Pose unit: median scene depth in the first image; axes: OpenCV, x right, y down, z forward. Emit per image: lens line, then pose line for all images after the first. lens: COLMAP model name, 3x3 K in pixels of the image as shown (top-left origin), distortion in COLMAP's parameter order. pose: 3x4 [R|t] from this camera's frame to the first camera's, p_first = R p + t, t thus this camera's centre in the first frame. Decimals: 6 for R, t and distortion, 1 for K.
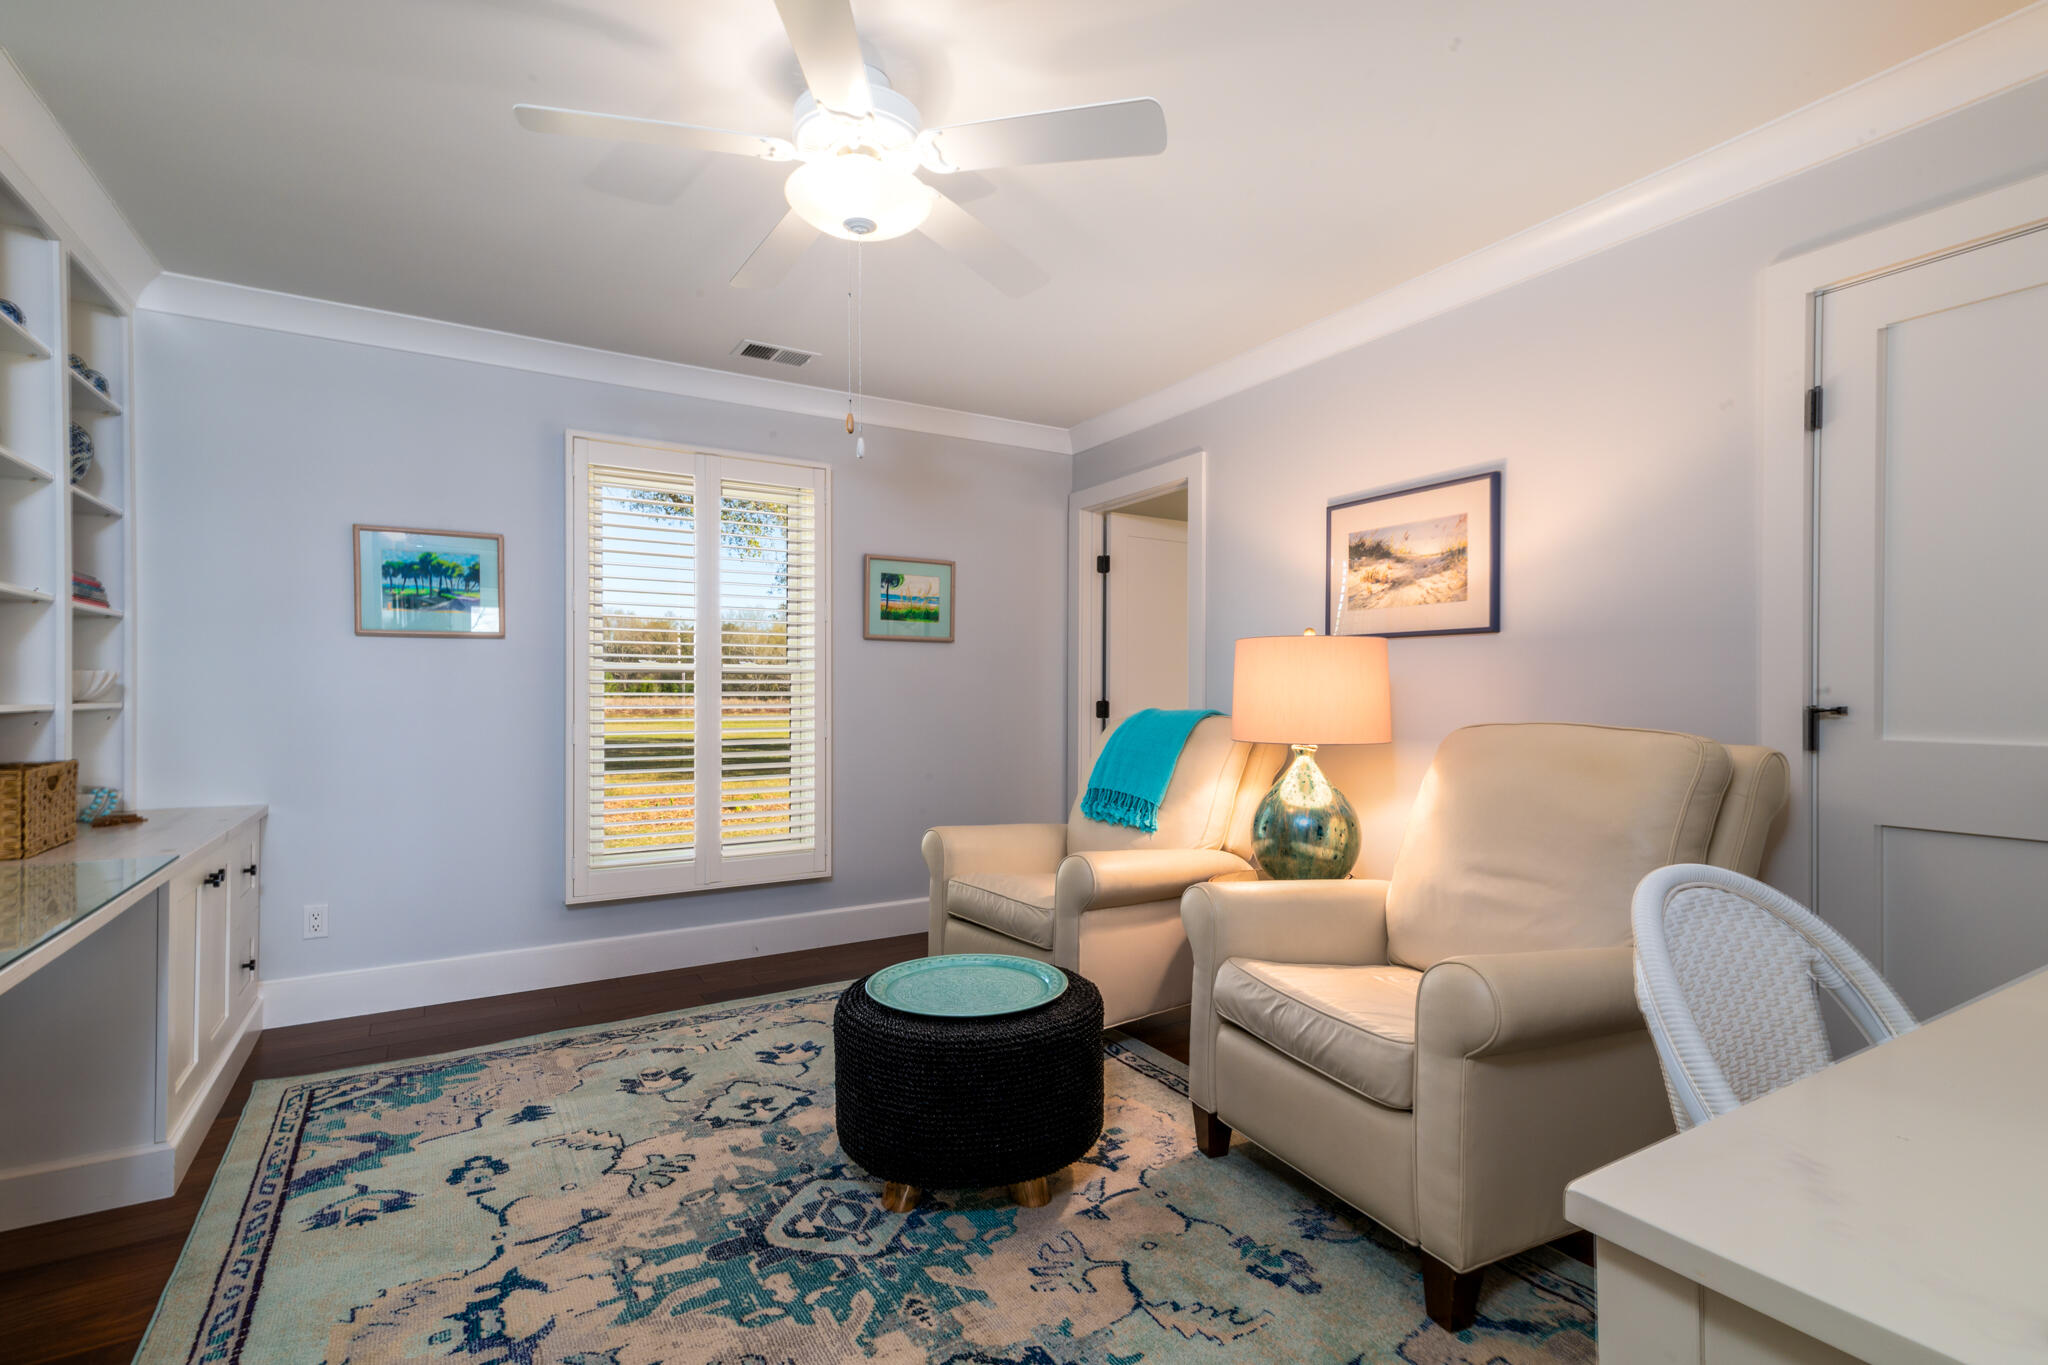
lens RADIAL K [[932.1, 0, 1020.0], [0, 932.1, 685.8], [0, 0, 1]] dist [0.004616, 0.001290]
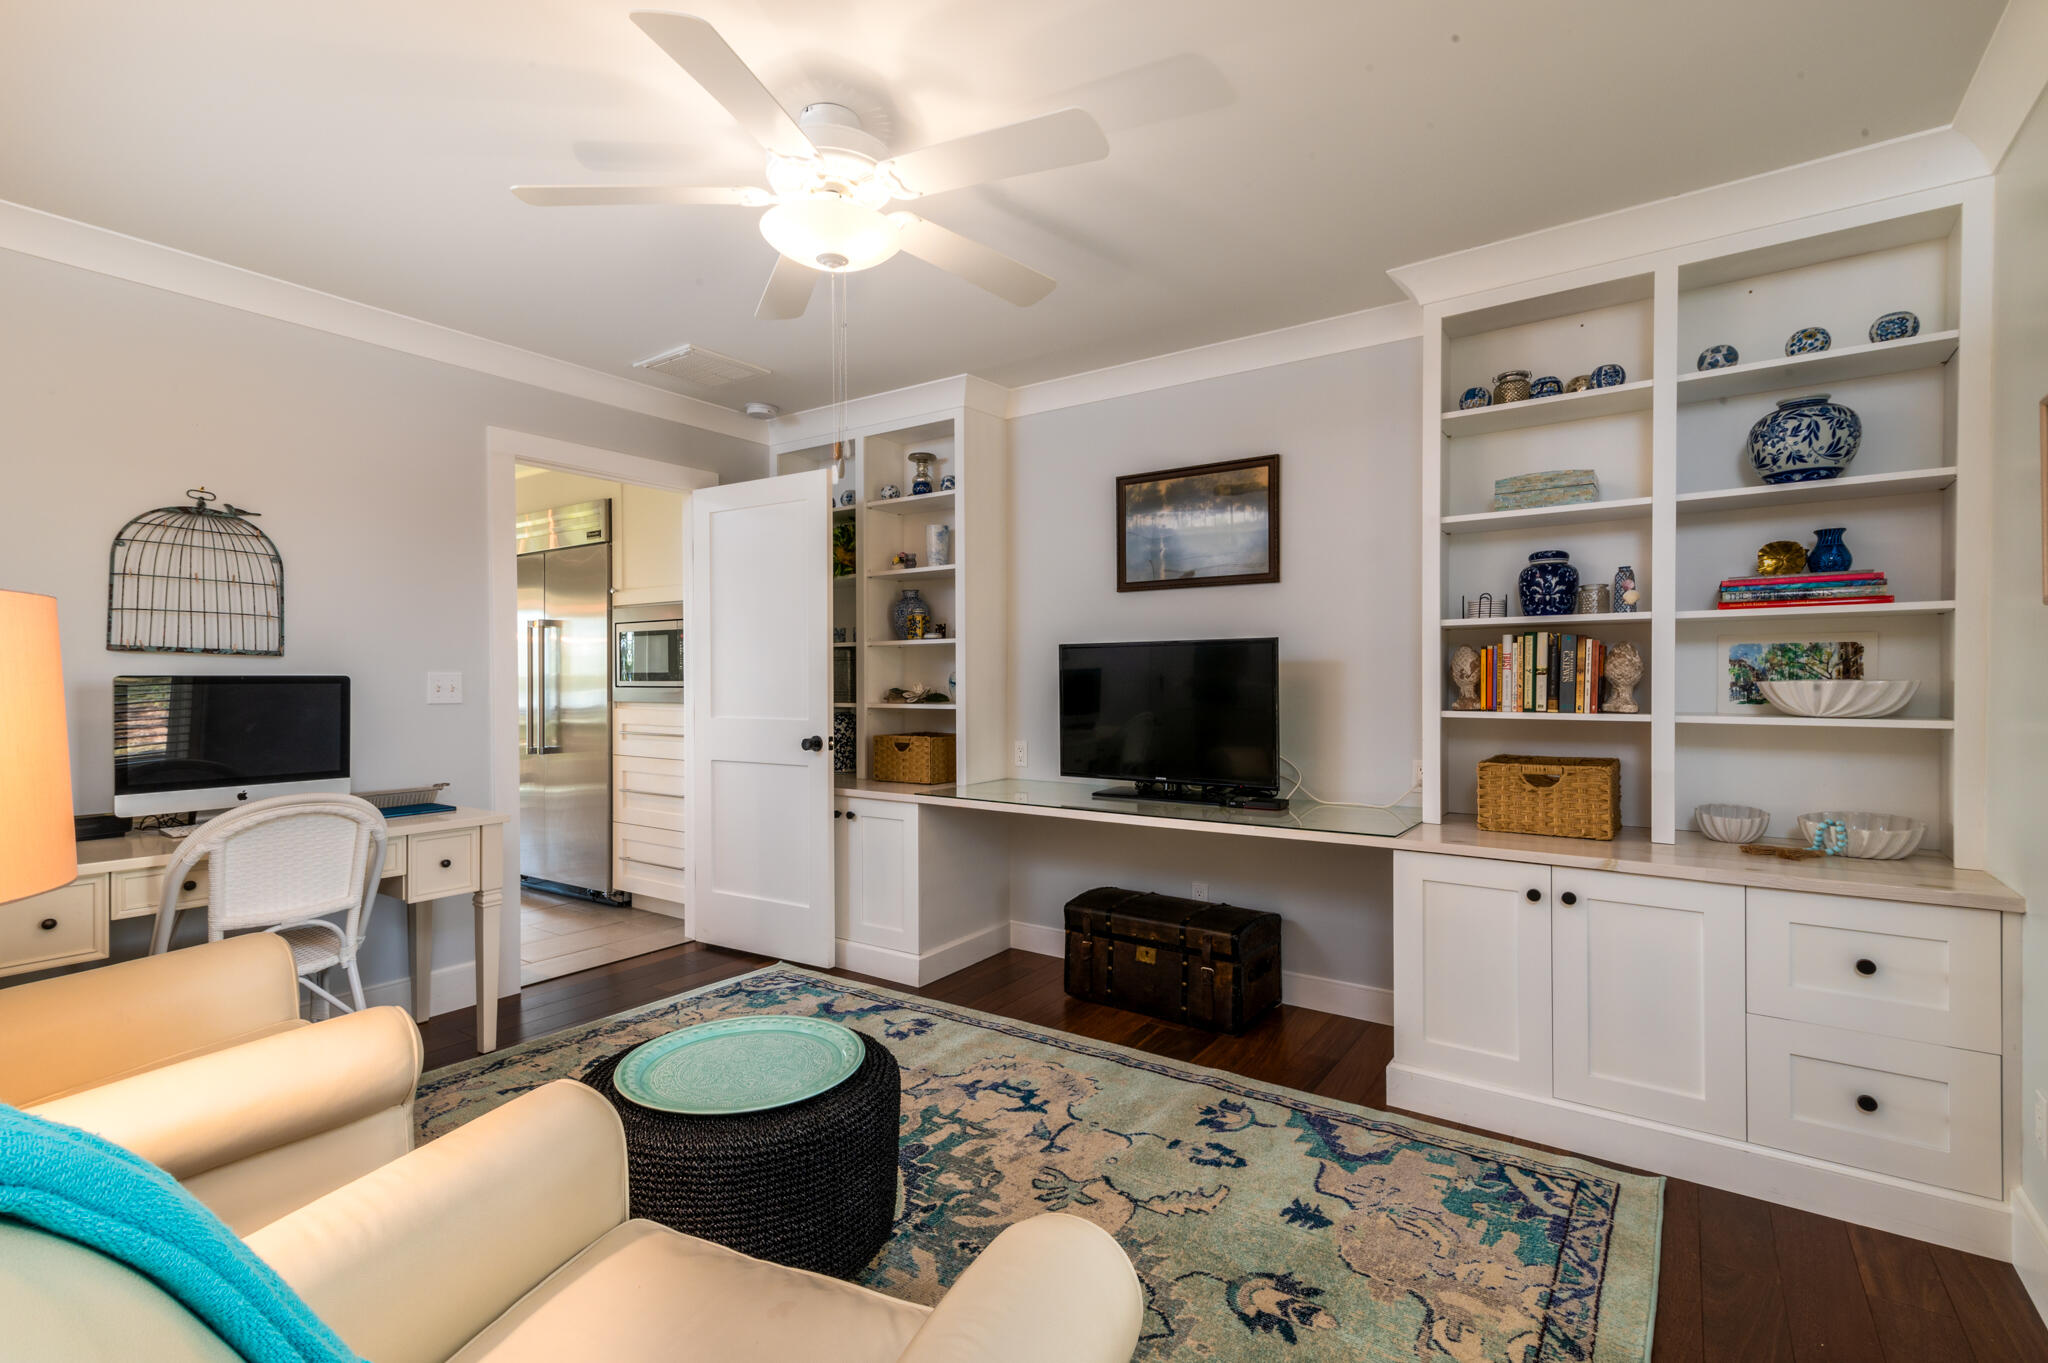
lens RADIAL K [[932.1, 0, 1024.4], [0, 932.1, 687.5], [0, 0, 1]] dist [0.004616, 0.001290]
pose [[-0.912254, -0.005386, -0.409589, 0.056482], [-0.003378, 0.999978, -0.005626, -0.008651], [0.409611, -0.003748, -0.912253, 1.859712]]
